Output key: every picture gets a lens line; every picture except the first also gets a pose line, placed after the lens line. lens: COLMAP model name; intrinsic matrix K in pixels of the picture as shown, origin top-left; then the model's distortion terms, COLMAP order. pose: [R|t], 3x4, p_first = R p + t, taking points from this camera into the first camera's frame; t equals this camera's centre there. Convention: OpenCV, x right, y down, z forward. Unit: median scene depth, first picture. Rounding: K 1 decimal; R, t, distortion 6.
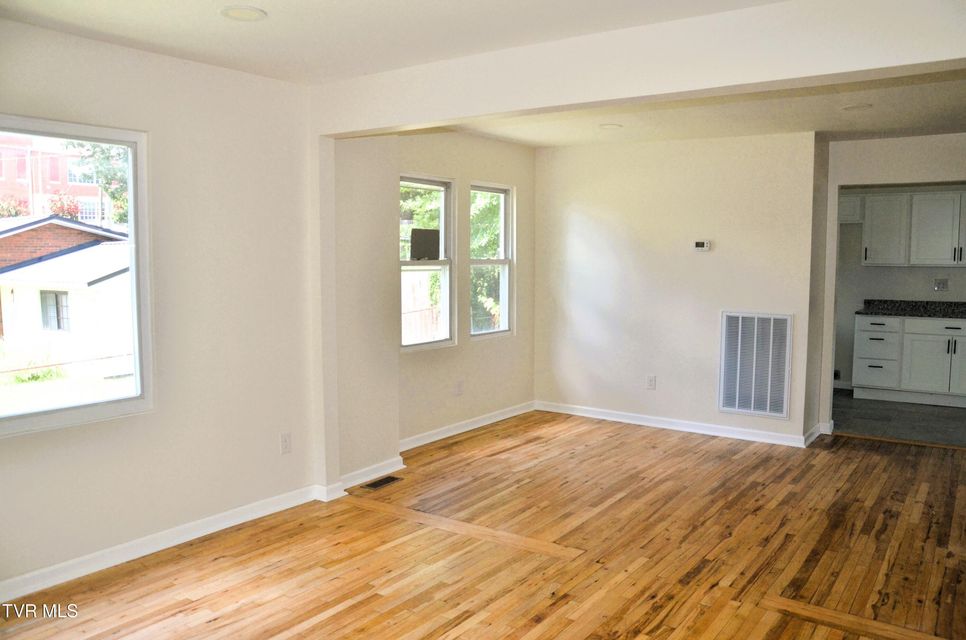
lens RADIAL K [[753.0, 0, 477.8], [0, 753.0, 318.4], [0, 0, 1]] dist [-0.148177, 0.094170]
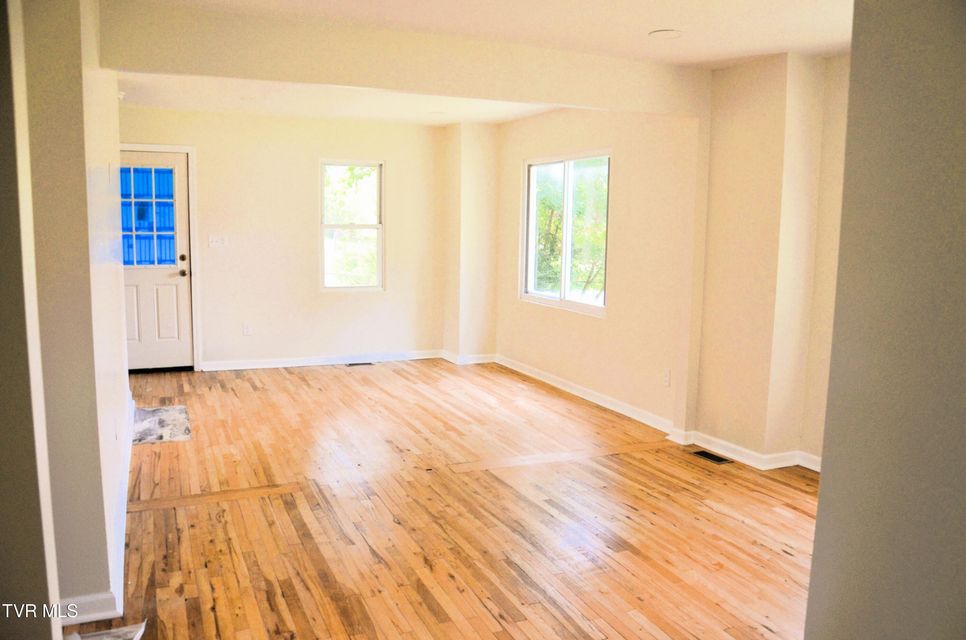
lens RADIAL K [[753.0, 0, 481.6], [0, 753.0, 324.5], [0, 0, 1]] dist [-0.148177, 0.094170]
pose [[-0.506487, 0.107766, -0.855487, 1.031314], [-0.085942, 0.980909, 0.174447, -0.115758], [0.857954, 0.161877, -0.487556, 1.464047]]
